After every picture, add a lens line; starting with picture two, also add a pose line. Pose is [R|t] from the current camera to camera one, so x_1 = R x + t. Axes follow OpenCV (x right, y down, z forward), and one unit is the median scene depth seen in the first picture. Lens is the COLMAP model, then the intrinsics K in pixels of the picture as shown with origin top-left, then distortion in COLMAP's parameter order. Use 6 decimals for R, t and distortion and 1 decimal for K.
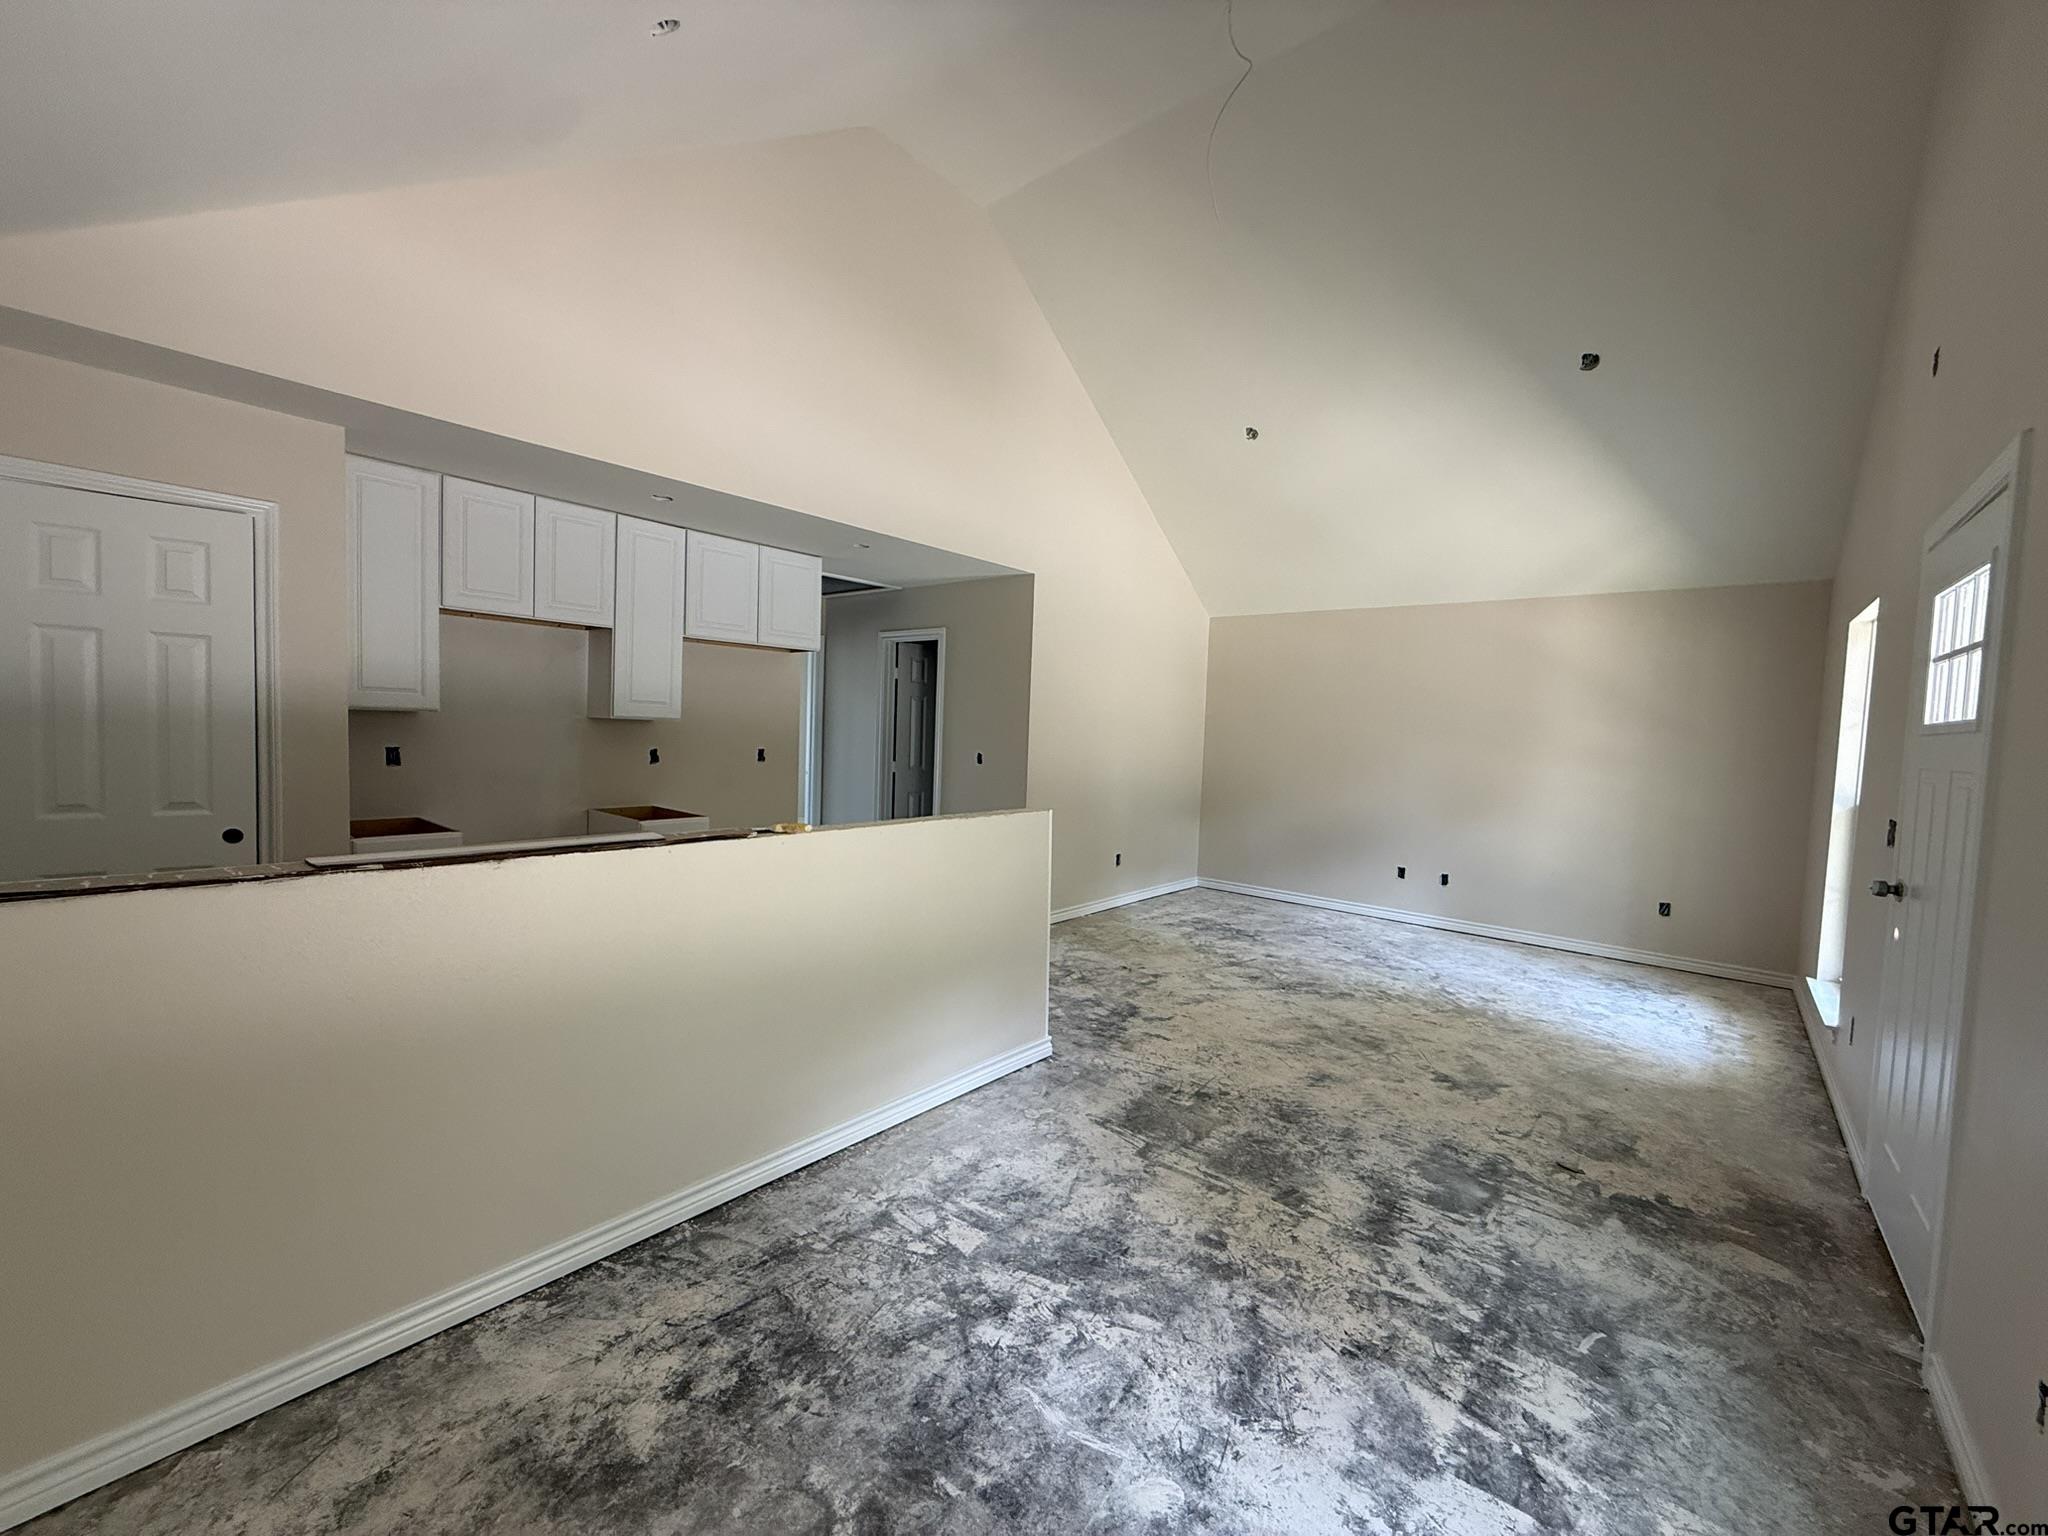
lens RADIAL K [[816.8, 0, 1022.3], [0, 816.8, 765.2], [0, 0, 1]] dist [-0.000455, 0.000225]
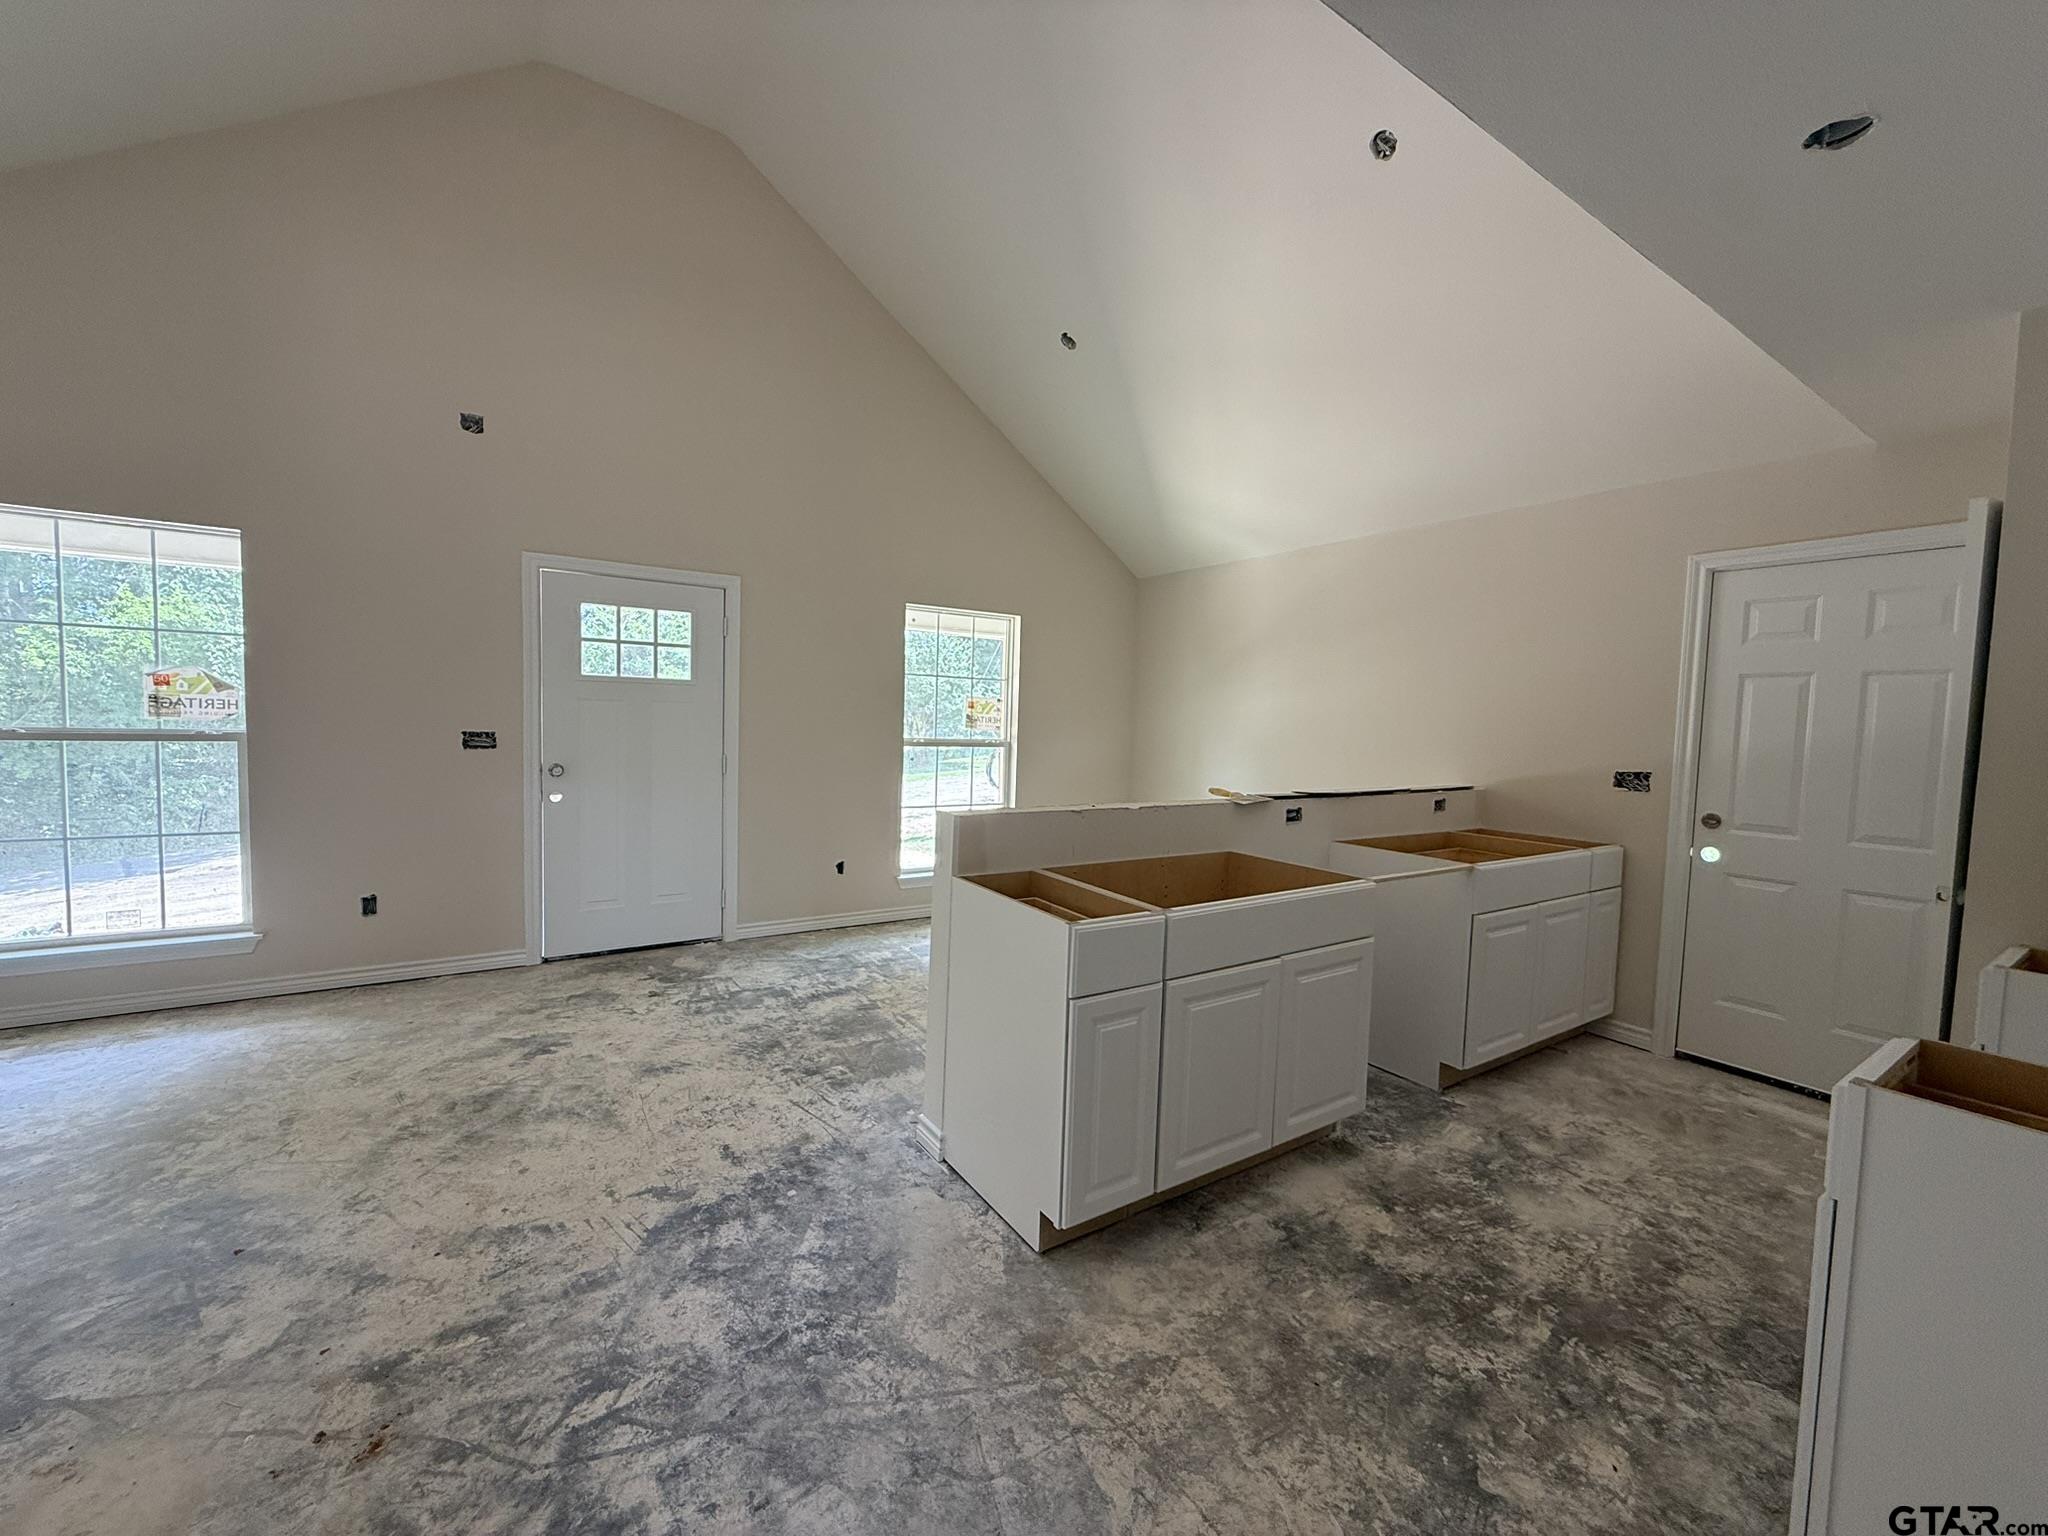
lens RADIAL K [[816.8, 0, 1022.4], [0, 816.8, 768.9], [0, 0, 1]] dist [-0.000455, 0.000225]
pose [[-0.956430, -0.082885, 0.279948, -0.321725], [-0.050917, 0.991515, 0.119603, -0.099264], [-0.287486, 0.100138, -0.952536, 2.249404]]
